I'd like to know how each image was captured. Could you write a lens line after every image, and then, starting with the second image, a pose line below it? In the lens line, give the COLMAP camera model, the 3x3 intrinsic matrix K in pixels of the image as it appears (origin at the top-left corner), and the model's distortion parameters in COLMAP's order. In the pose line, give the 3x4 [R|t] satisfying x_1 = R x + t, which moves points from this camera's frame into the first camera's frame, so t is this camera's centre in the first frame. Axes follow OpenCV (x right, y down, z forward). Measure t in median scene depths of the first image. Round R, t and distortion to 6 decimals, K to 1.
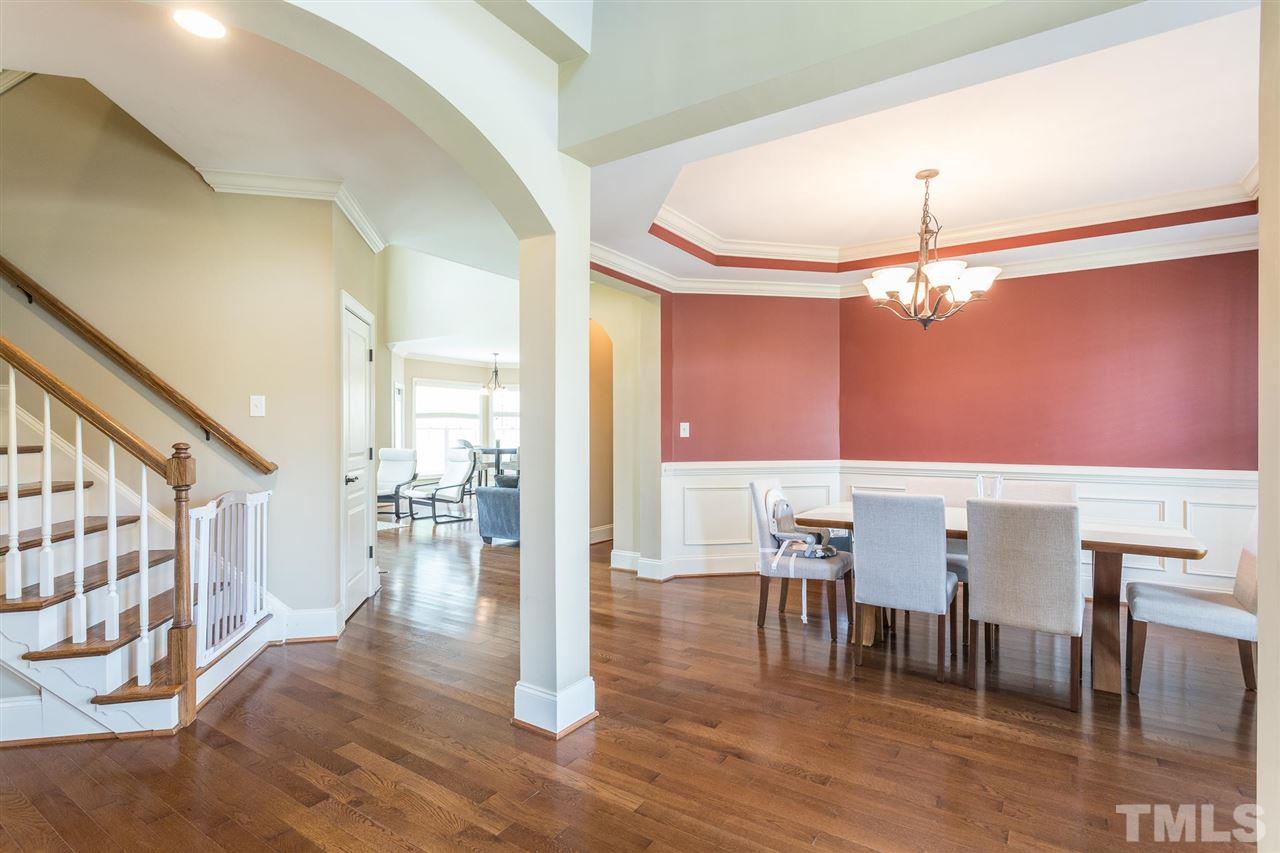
lens RADIAL K [[626.6, 0, 639.8], [0, 626.6, 431.5], [0, 0, 1]] dist [-0.001043, 0.000001]
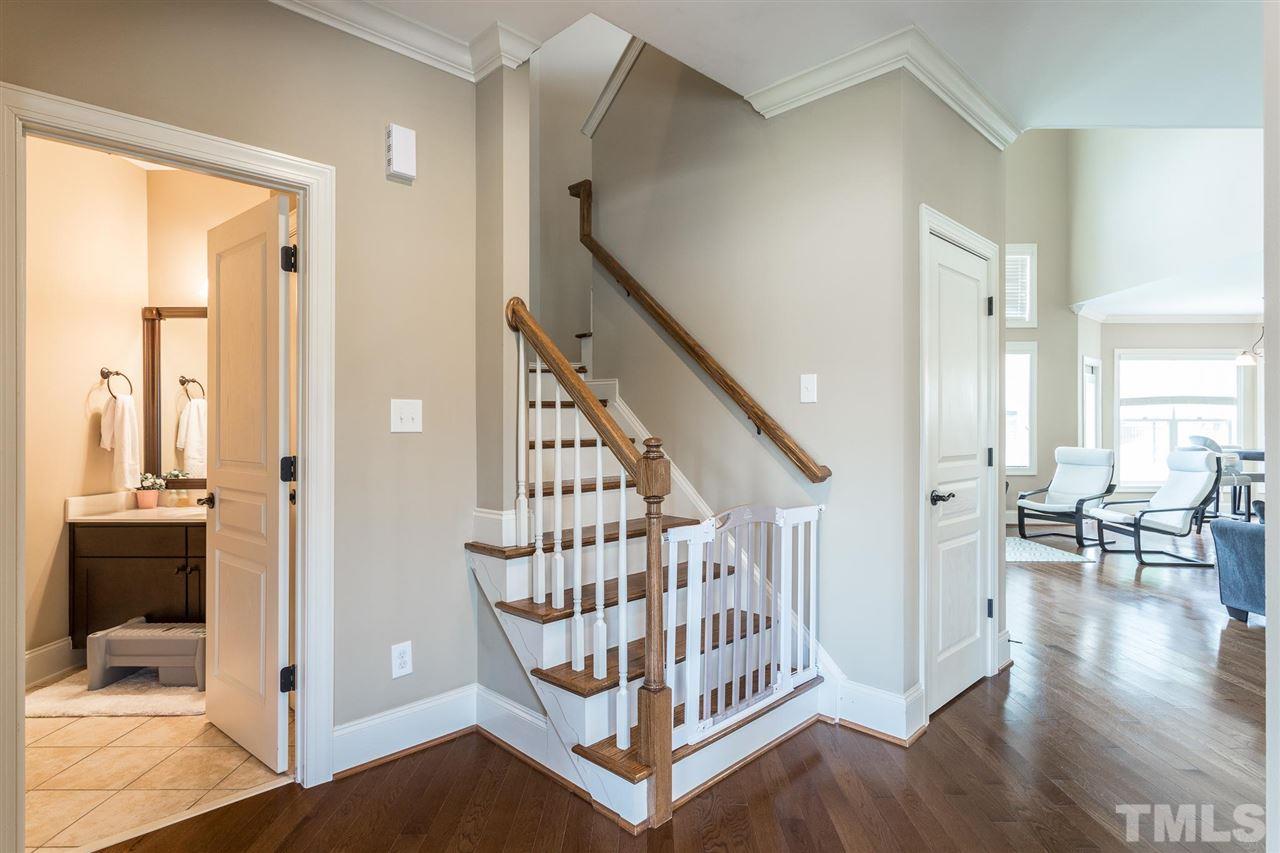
lens RADIAL K [[672.1, 0, 639.1], [0, 672.1, 428.5], [0, 0, 1]] dist [0.005141, 0.002124]
pose [[0.550733, 0.001650, -0.834680, -0.051318], [0.002488, 0.999990, 0.003619, 0.002368], [0.834678, -0.004069, 0.550724, 0.345363]]
